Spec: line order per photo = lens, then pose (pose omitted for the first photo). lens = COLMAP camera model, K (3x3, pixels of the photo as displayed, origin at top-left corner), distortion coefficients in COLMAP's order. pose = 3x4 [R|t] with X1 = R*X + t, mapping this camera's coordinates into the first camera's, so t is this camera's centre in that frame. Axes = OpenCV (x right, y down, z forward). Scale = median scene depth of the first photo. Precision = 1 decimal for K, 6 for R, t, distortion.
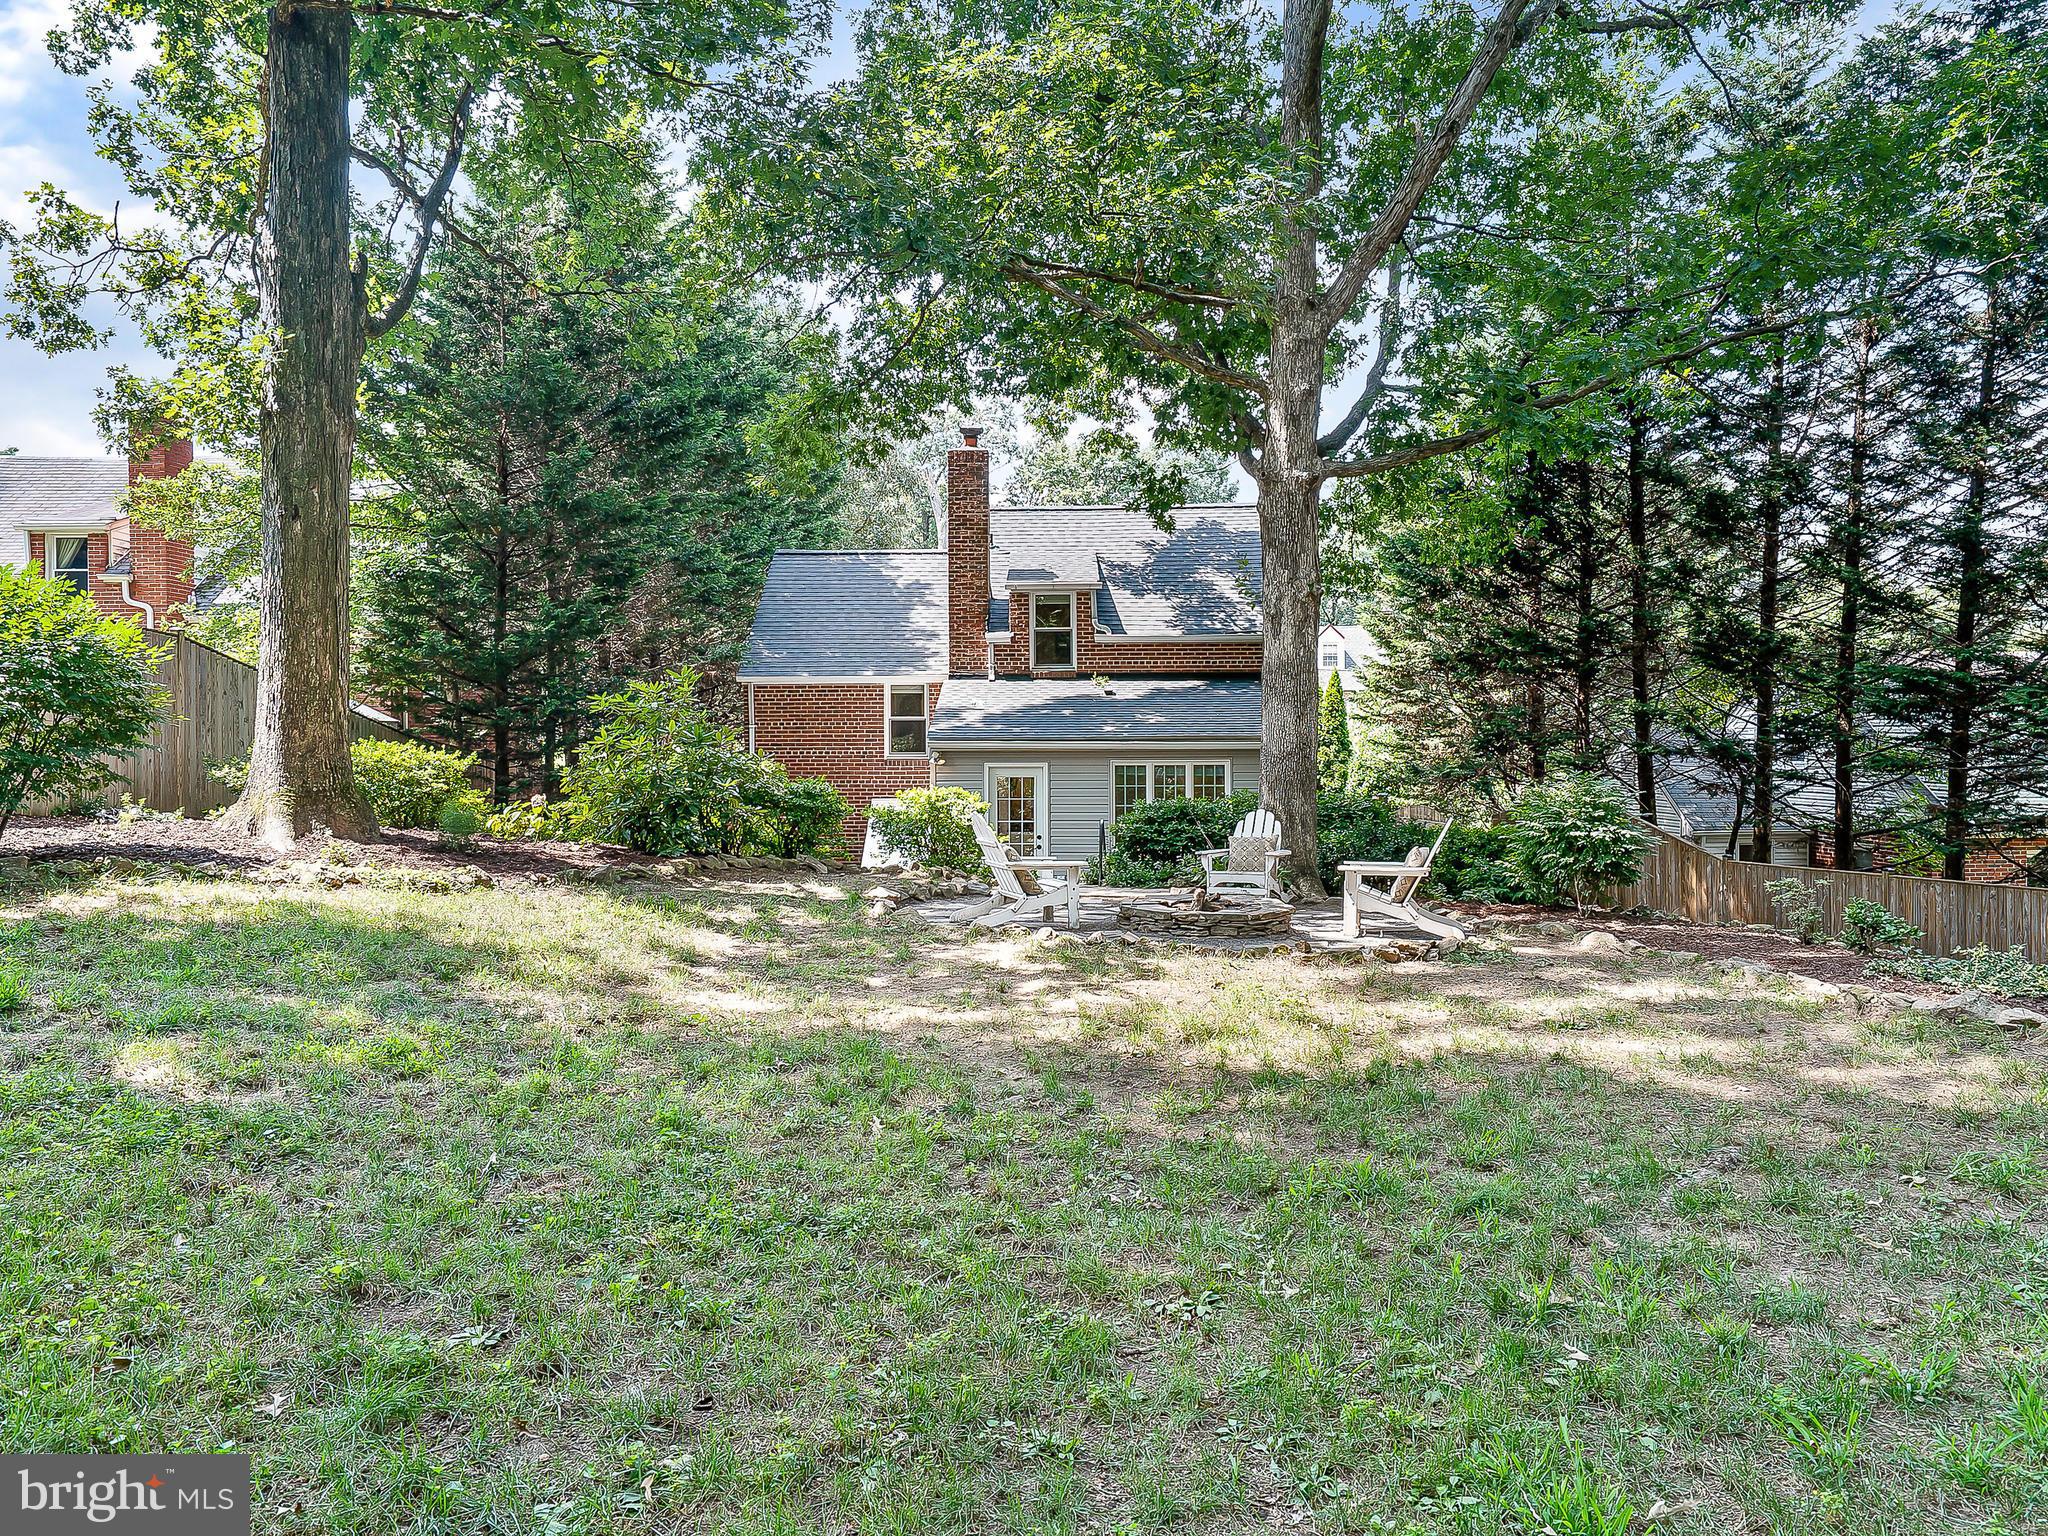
lens RADIAL K [[1112.1, 0, 1025.8], [0, 1112.1, 745.0], [0, 0, 1]] dist [-0.018822, 0.000734]
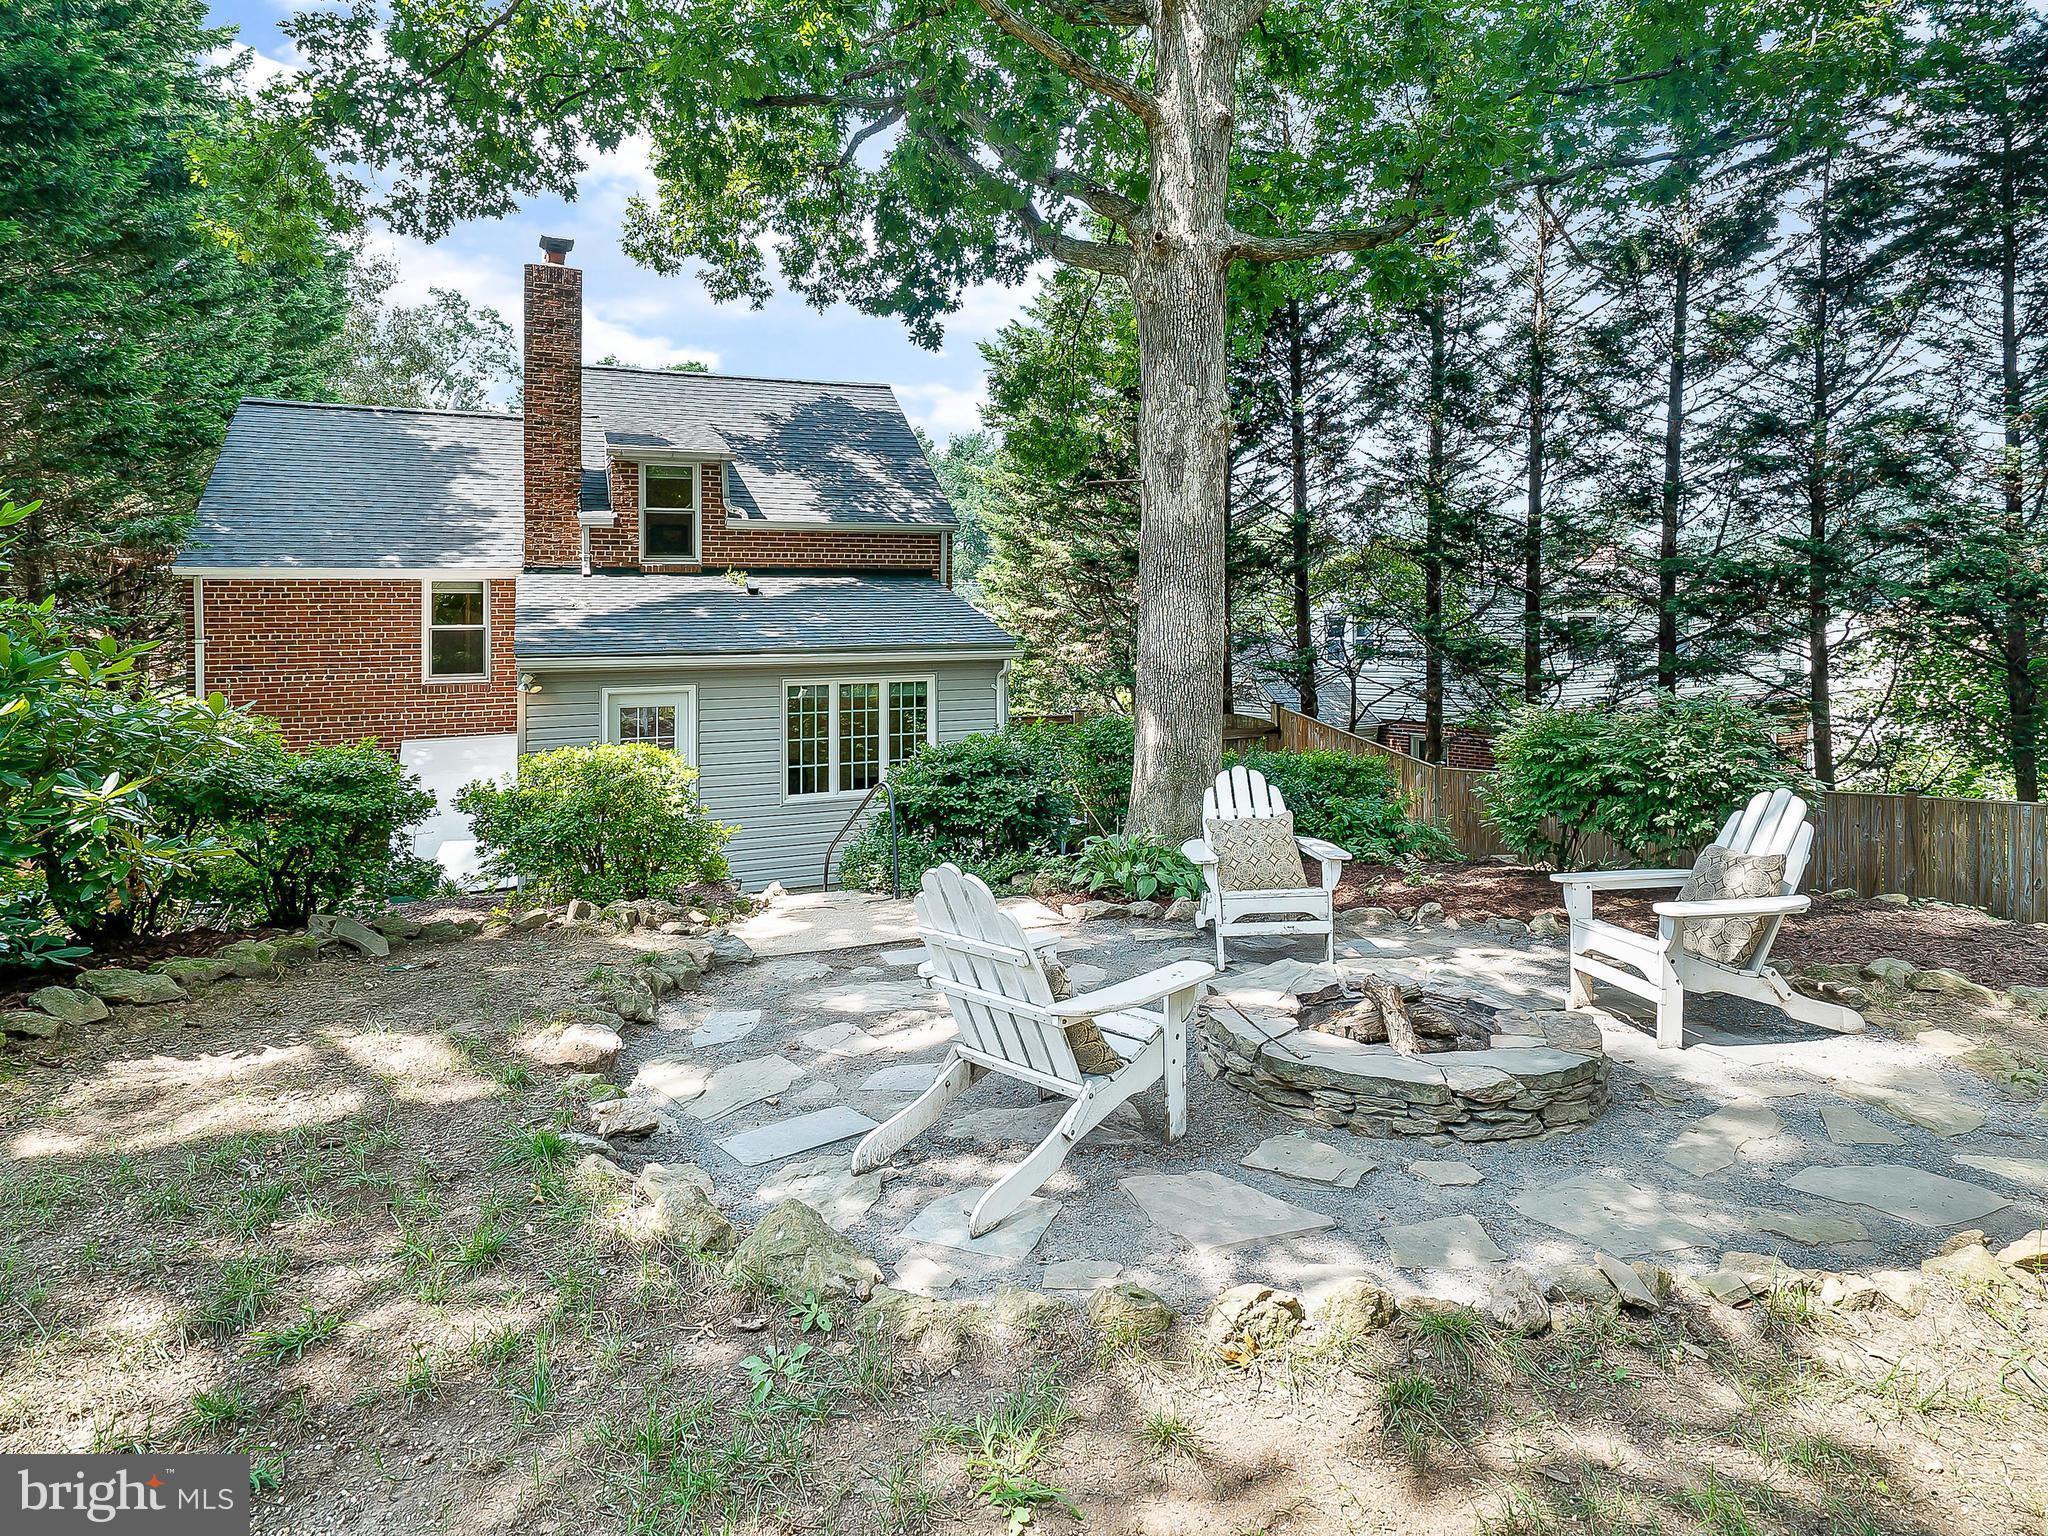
lens RADIAL K [[1080.4, 0, 1001.8], [0, 1080.4, 604.4], [0, 0, 1]] dist [-0.004019, 0.000394]
pose [[0.922172, -0.000675, 0.386779, -0.054110], [0.018435, 0.998939, -0.042209, -0.002635], [-0.386340, 0.046054, 0.921206, 0.223553]]
